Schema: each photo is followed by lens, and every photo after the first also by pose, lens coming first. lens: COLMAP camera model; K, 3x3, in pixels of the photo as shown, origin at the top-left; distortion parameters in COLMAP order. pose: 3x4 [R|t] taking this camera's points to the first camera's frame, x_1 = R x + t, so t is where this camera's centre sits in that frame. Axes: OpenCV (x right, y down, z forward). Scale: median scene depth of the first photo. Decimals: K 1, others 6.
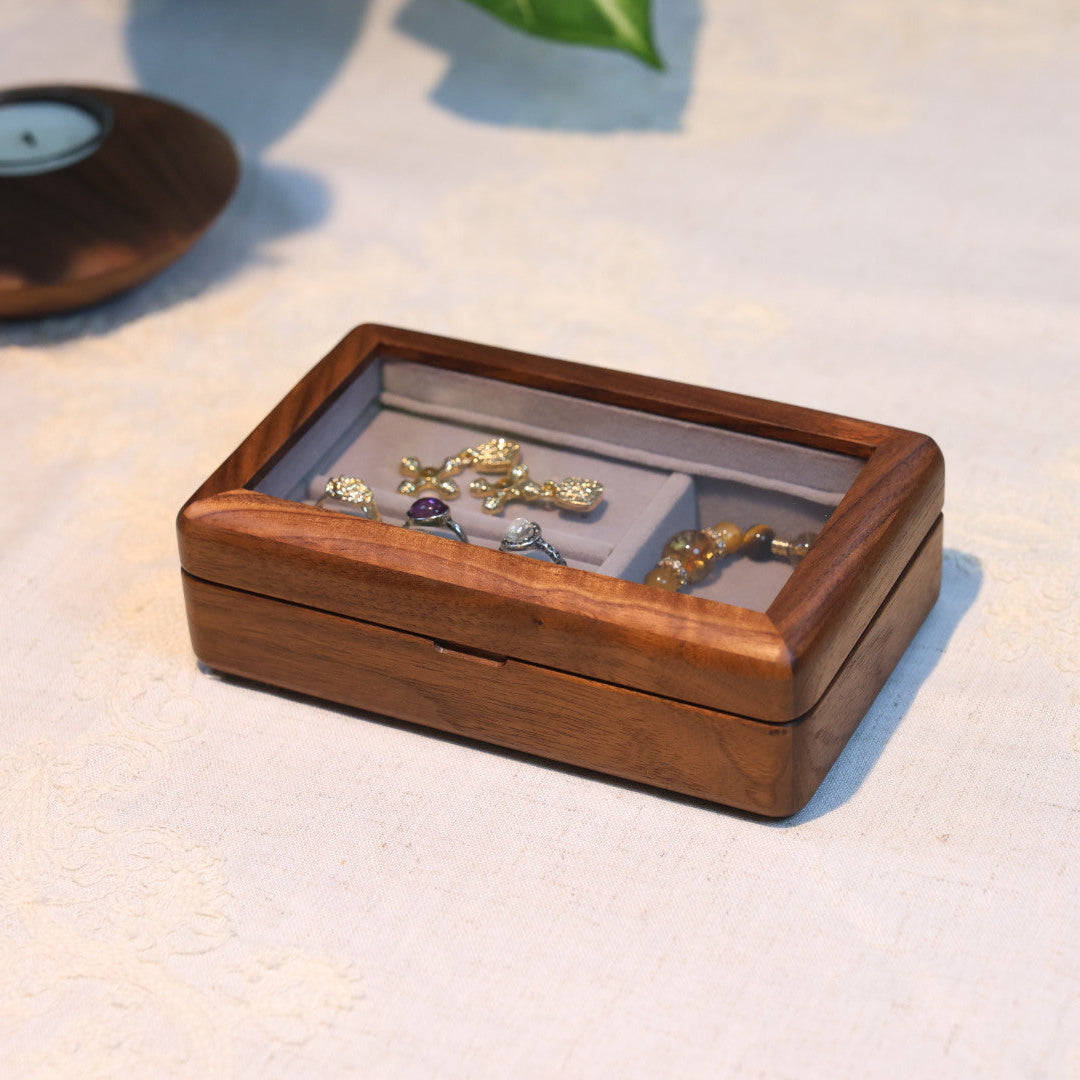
lens RADIAL K [[3428.4, 0, 540.0], [0, 3428.4, 540.0], [0, 0, 1]] dist [-0.053432, -0.260874]
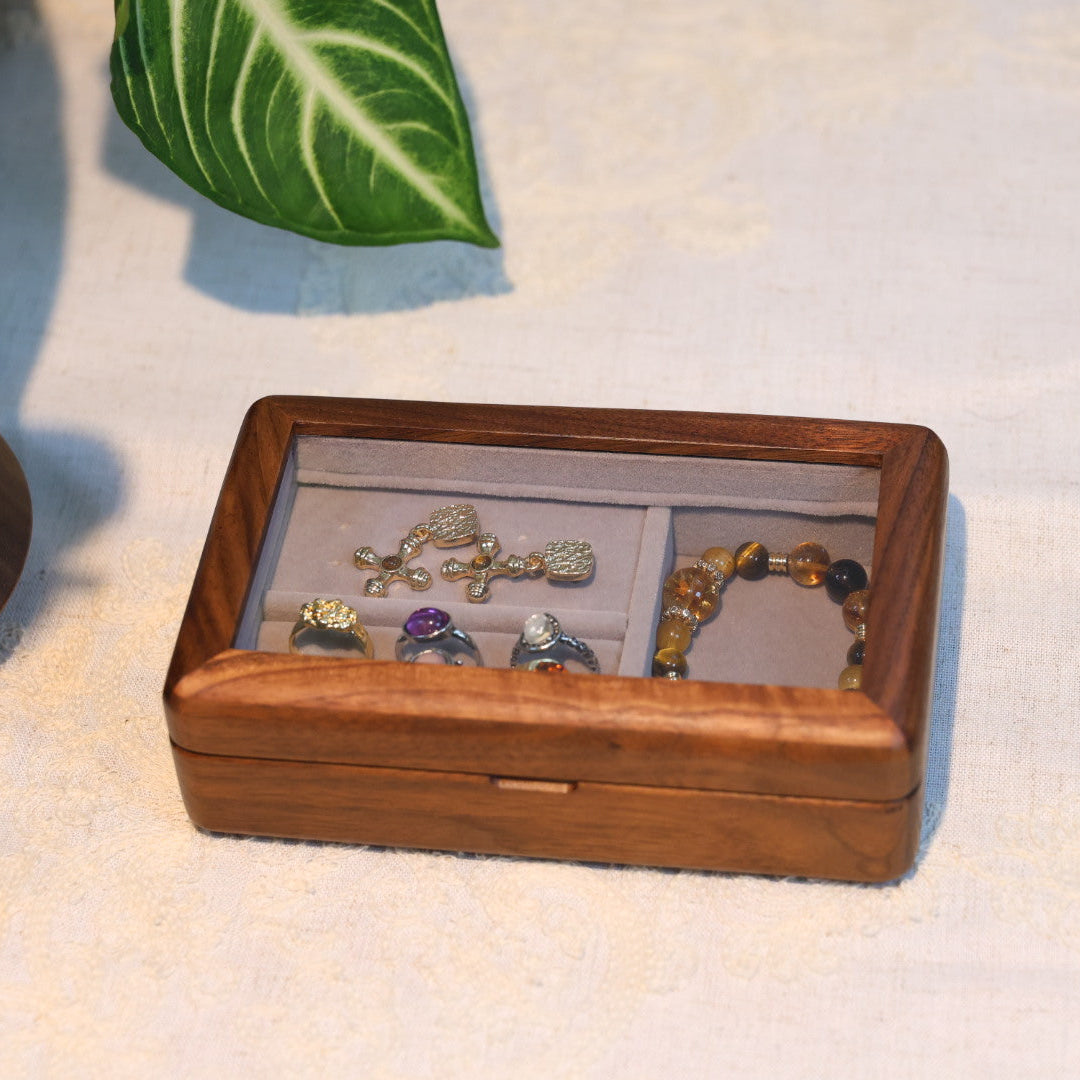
lens RADIAL K [[3428.4, 0, 540.0], [0, 3428.4, 540.0], [0, 0, 1]] dist [-0.053432, -0.260874]
pose [[0.954326, -0.218836, 0.203401, -0.188974], [0.183155, 0.966392, 0.180391, -0.193181], [-0.236041, -0.134899, 0.962334, 0.120534]]
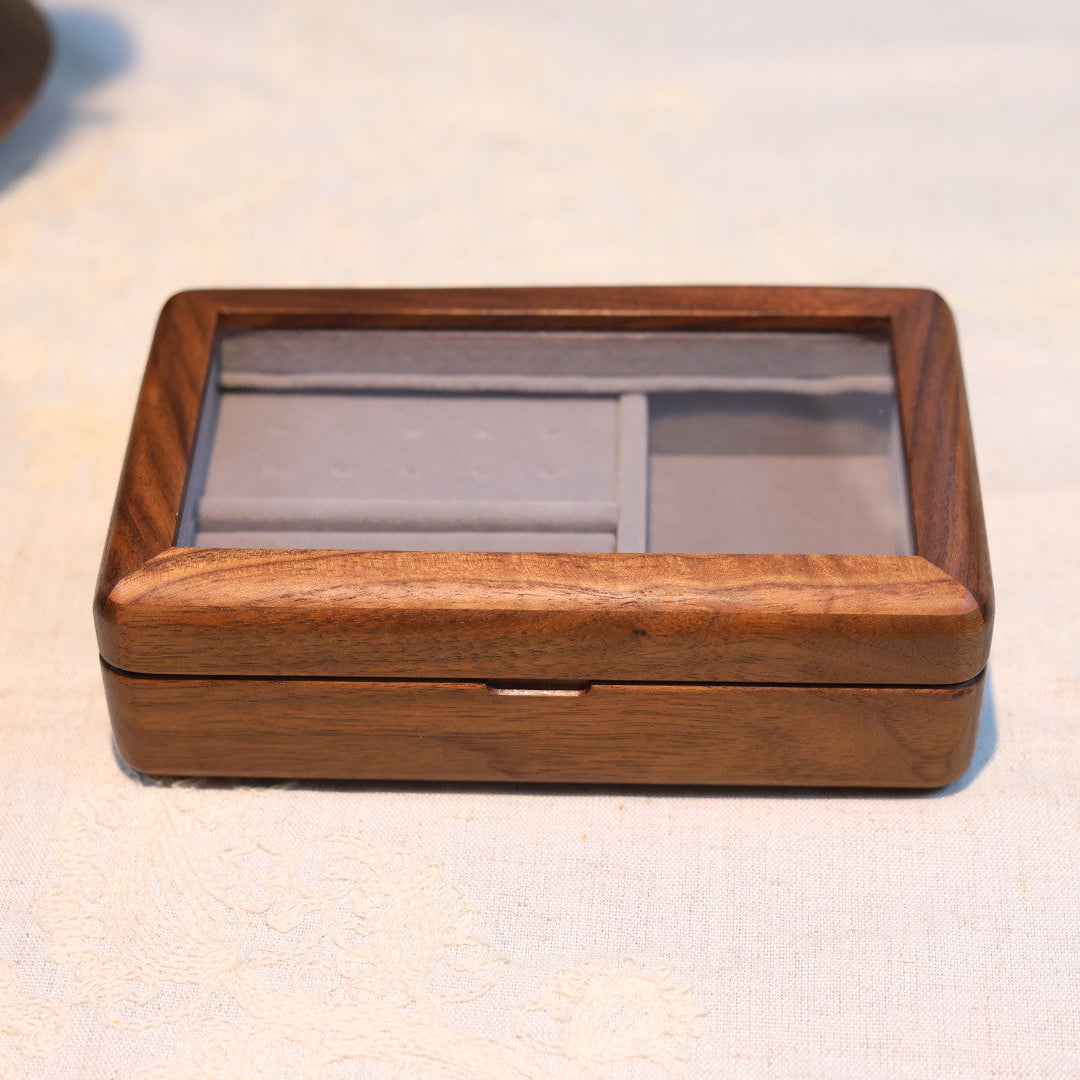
lens RADIAL K [[2805.2, 0, 517.5], [0, 2805.2, 540.4], [0, 0, 1]] dist [-0.033648, 0.335439]
pose [[0.915545, -0.240353, 0.322503, -0.221162], [0.207319, 0.969096, 0.133689, -0.085445], [-0.344669, -0.055538, 0.937080, 0.394559]]
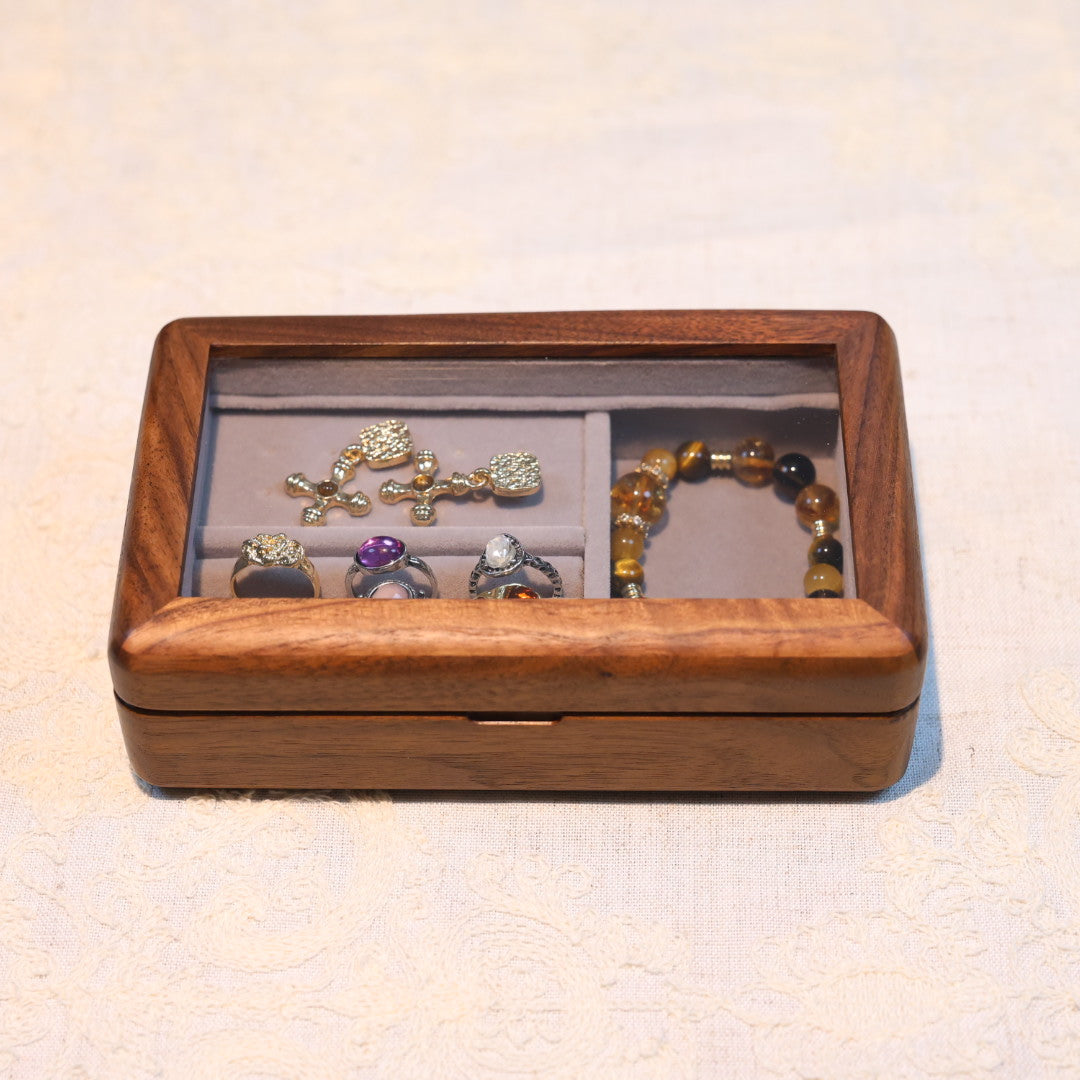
lens RADIAL K [[2805.2, 0, 517.5], [0, 2805.2, 540.4], [0, 0, 1]] dist [-0.033648, 0.335439]
pose [[0.907247, -0.293157, 0.301600, -0.217422], [0.218197, 0.941080, 0.258376, -0.189565], [-0.359575, -0.168602, 0.917758, 0.351277]]
